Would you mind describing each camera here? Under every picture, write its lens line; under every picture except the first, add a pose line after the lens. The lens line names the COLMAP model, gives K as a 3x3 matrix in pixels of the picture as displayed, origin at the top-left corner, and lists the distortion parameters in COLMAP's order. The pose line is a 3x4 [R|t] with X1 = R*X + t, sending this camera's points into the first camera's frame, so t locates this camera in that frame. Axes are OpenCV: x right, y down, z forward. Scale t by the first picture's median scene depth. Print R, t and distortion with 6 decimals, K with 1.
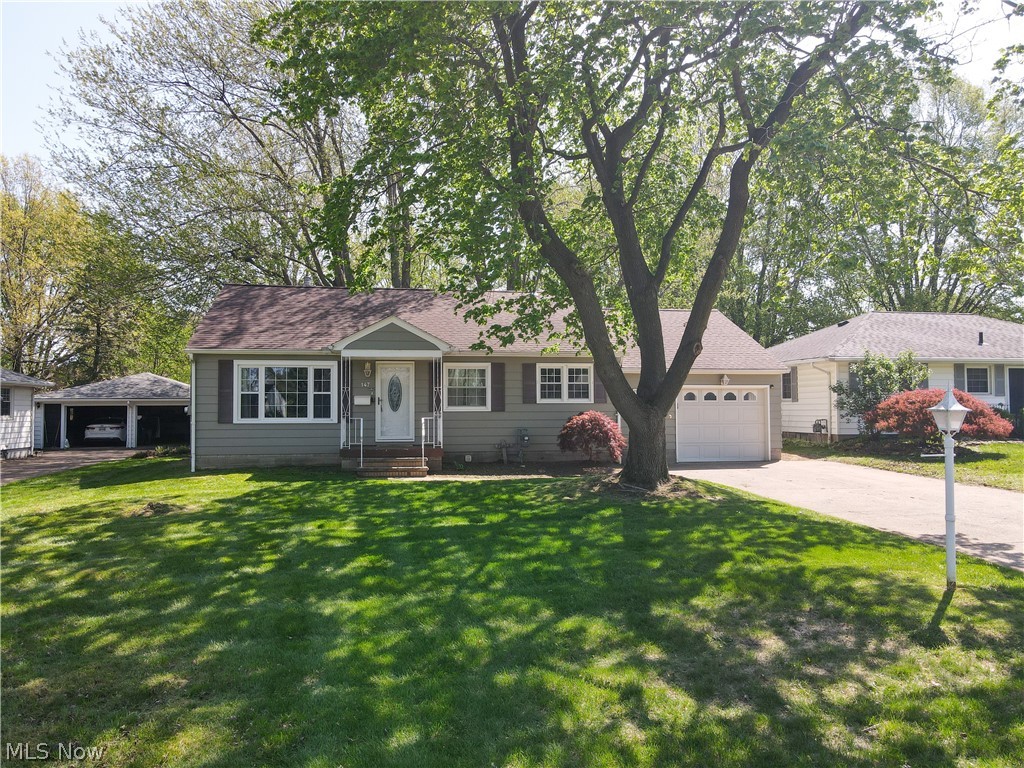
lens RADIAL K [[753.4, 0, 507.2], [0, 753.4, 380.4], [0, 0, 1]] dist [-0.000253, 0.023056]
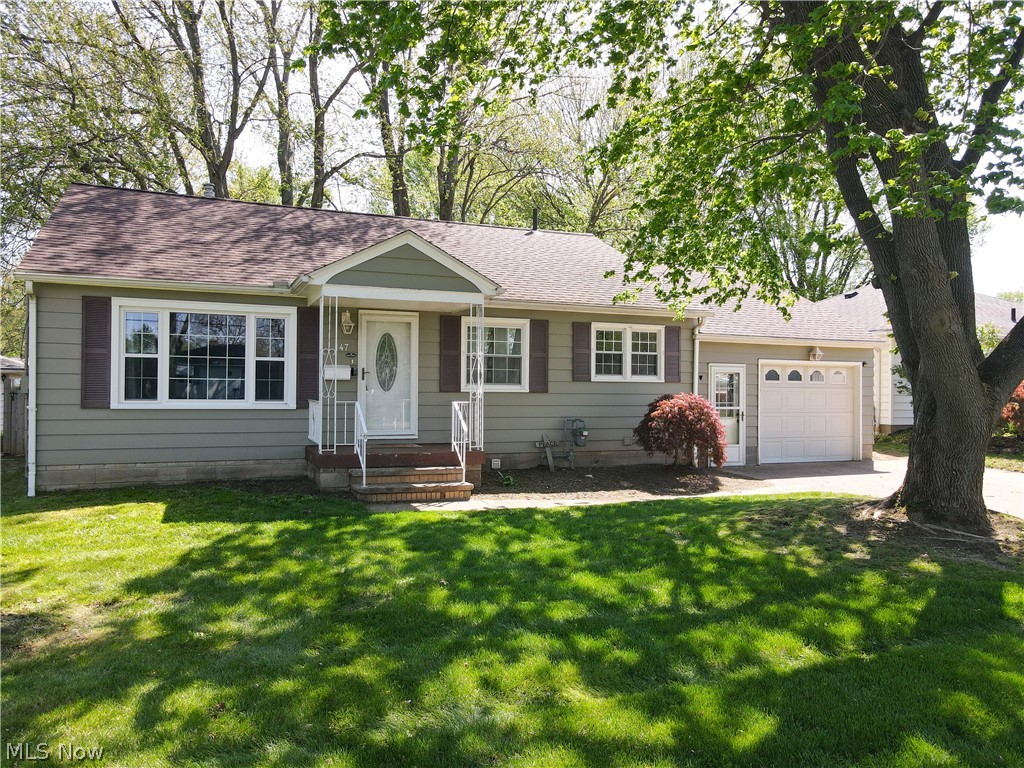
lens RADIAL K [[753.4, 0, 511.2], [0, 753.4, 386.9], [0, 0, 1]] dist [-0.000253, 0.023056]
pose [[0.973926, 0.012616, 0.226513, -0.189269], [-0.020474, 0.999266, 0.032377, 0.015169], [-0.225938, -0.036170, 0.973470, 0.360764]]
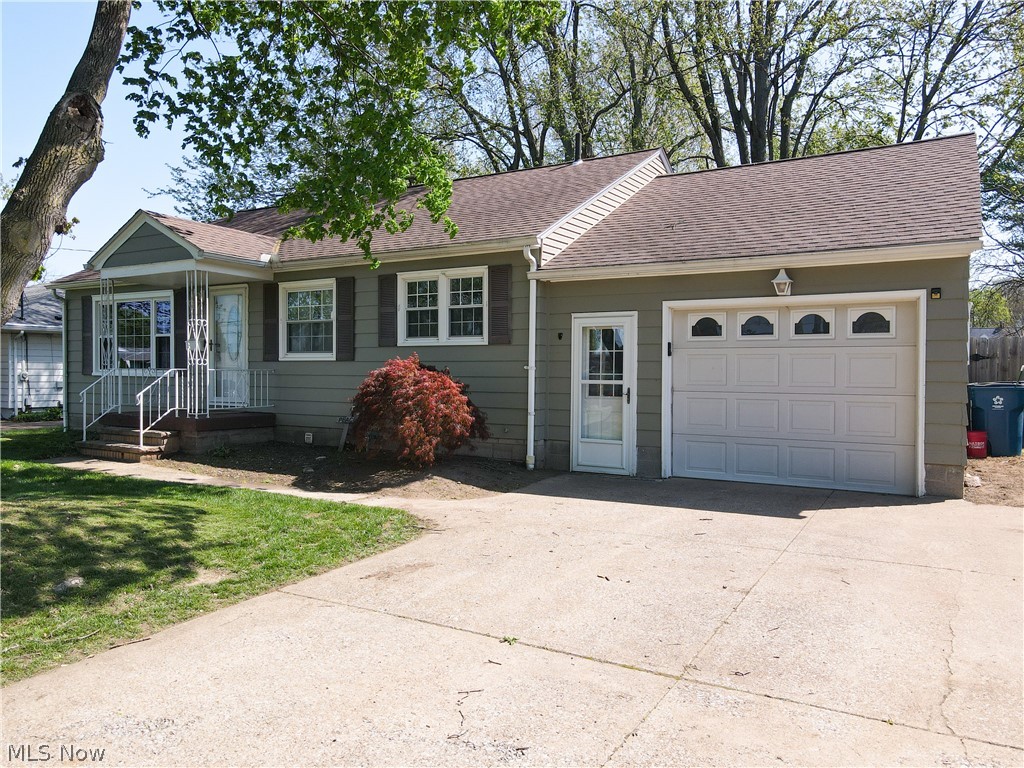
lens RADIAL K [[753.4, 0, 509.6], [0, 753.4, 385.9], [0, 0, 1]] dist [-0.000253, 0.023056]
pose [[0.762910, 0.021010, -0.646164, 0.468514], [0.017809, 0.998410, 0.053490, 0.032115], [0.646260, -0.052315, 0.761322, 0.644635]]
